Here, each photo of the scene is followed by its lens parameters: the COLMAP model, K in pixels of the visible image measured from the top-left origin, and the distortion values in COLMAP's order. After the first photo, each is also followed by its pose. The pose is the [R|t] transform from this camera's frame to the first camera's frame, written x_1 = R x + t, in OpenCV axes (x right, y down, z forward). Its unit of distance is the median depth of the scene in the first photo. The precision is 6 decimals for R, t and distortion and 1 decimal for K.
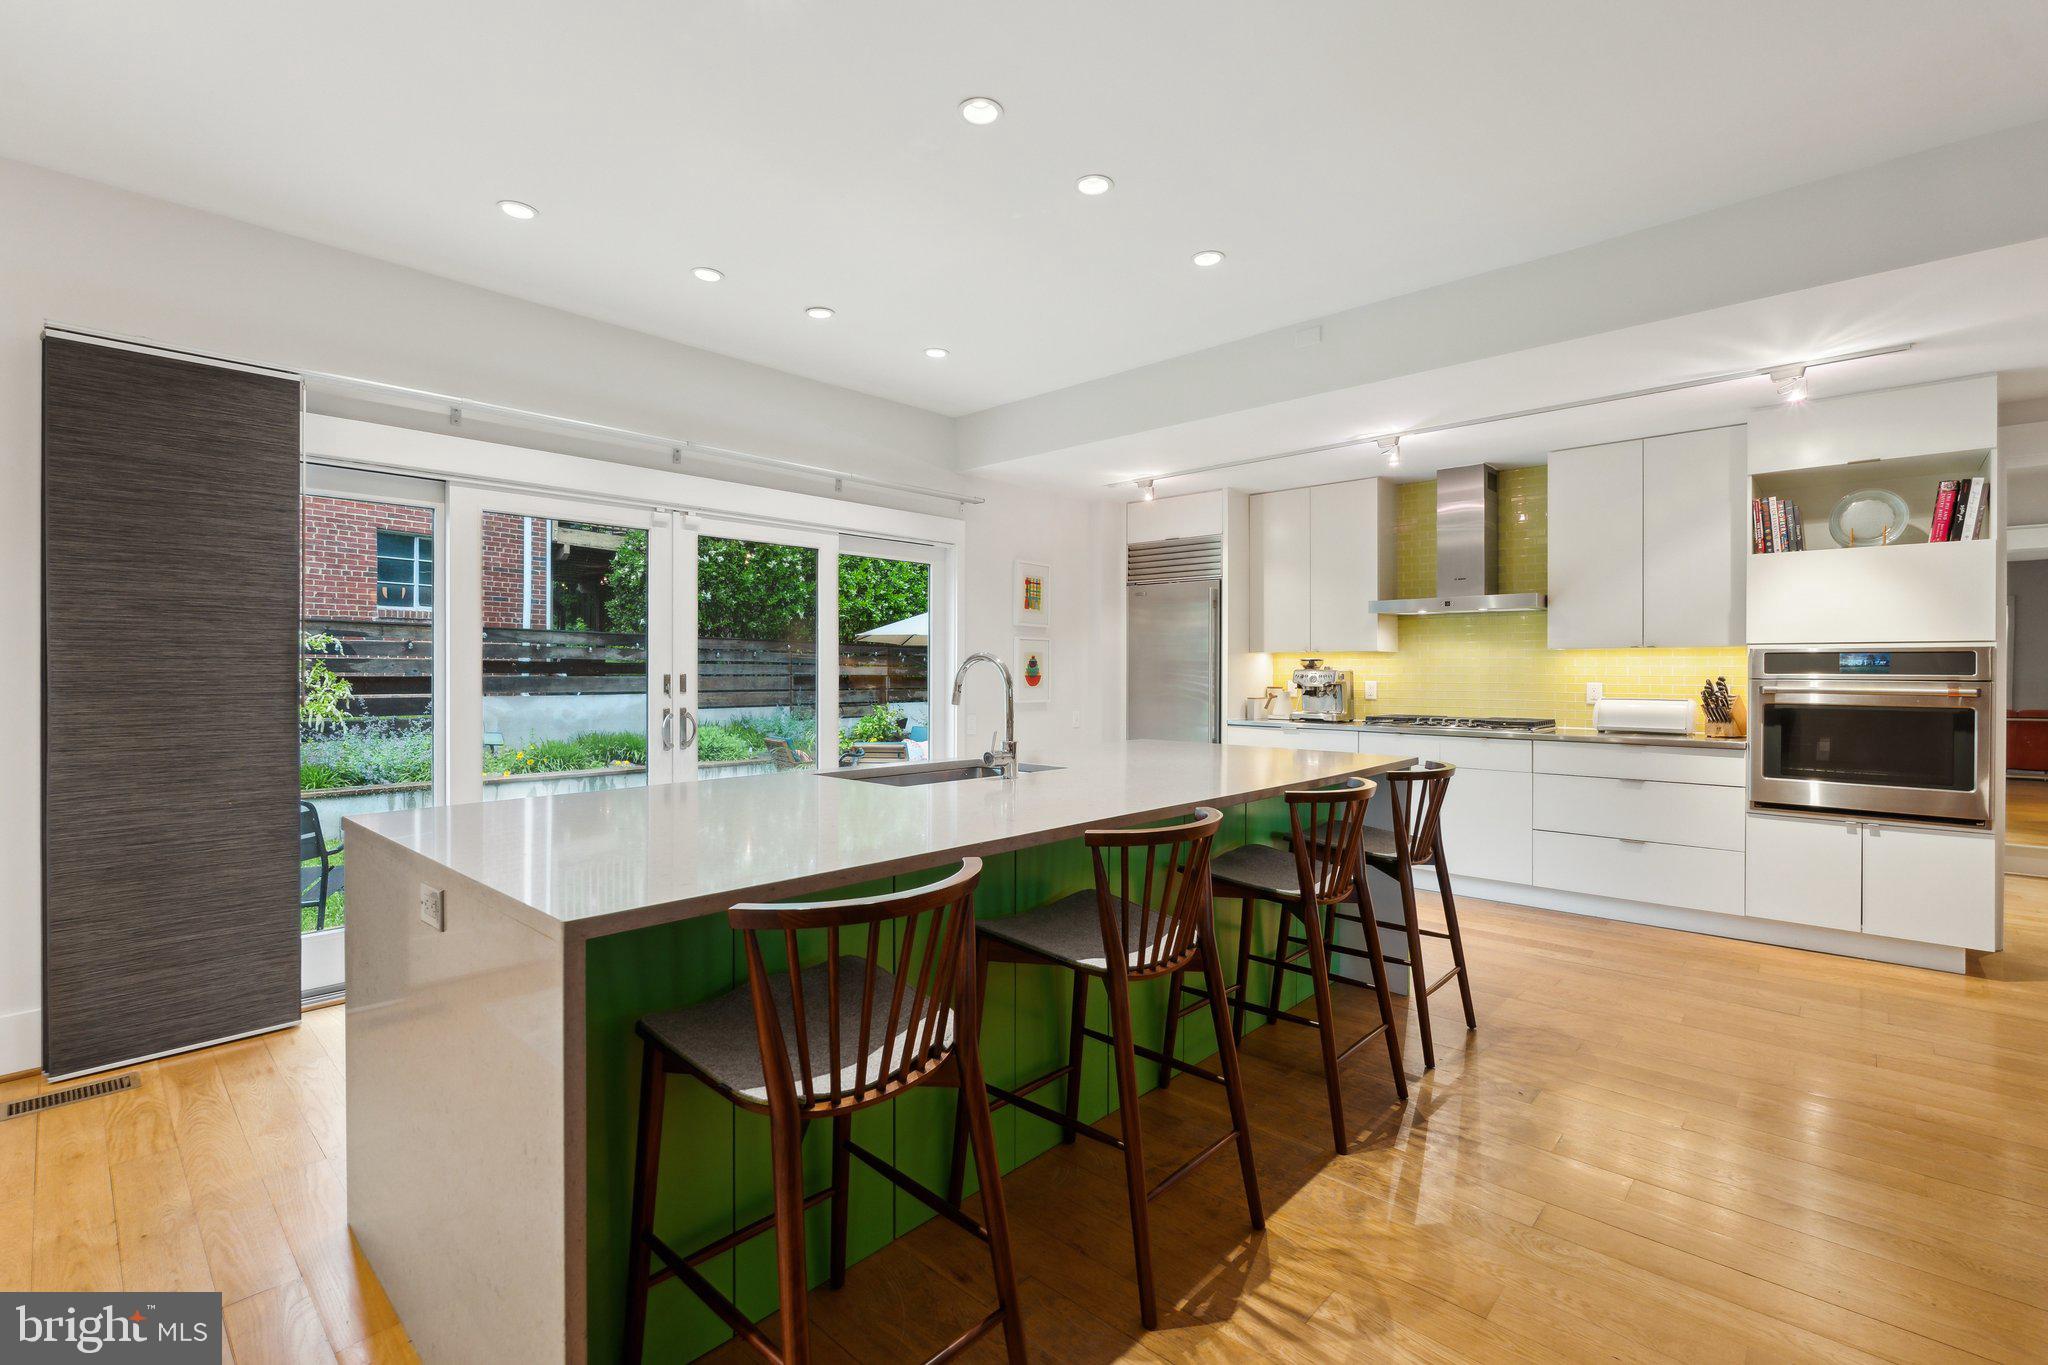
lens RADIAL K [[911.0, 0, 1025.2], [0, 911.0, 678.9], [0, 0, 1]] dist [-0.017591, -0.000409]
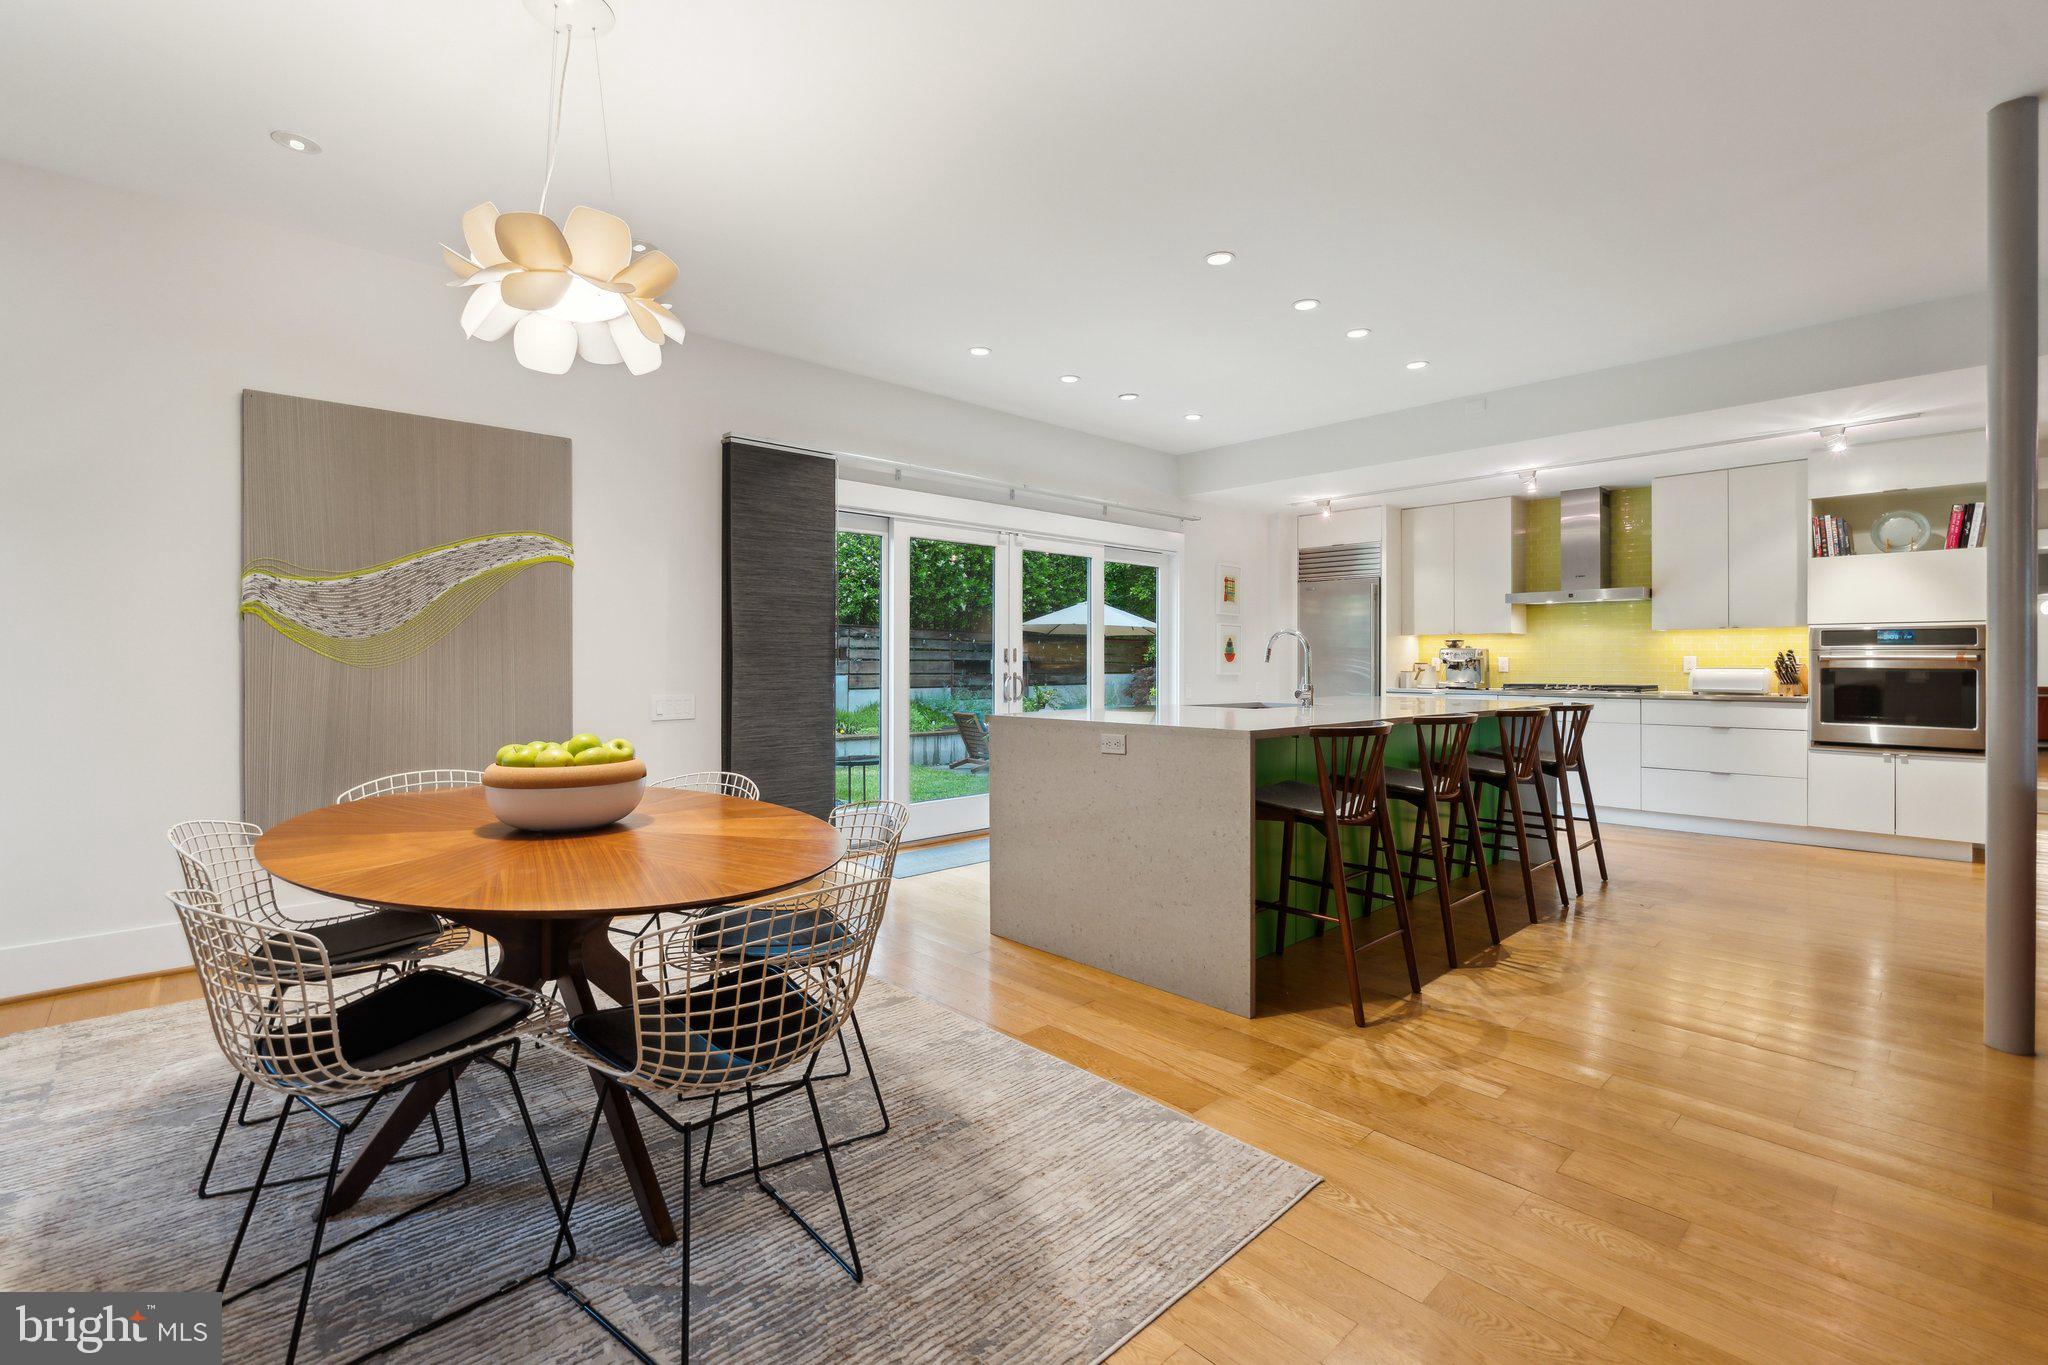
lens RADIAL K [[911.0, 0, 1026.3], [0, 911.0, 665.4], [0, 0, 1]] dist [-0.017591, -0.000409]
pose [[0.997217, -0.000300, -0.074552, -0.263635], [-0.000159, 0.999981, -0.006145, 0.030768], [0.074552, 0.006139, 0.997198, -0.424715]]
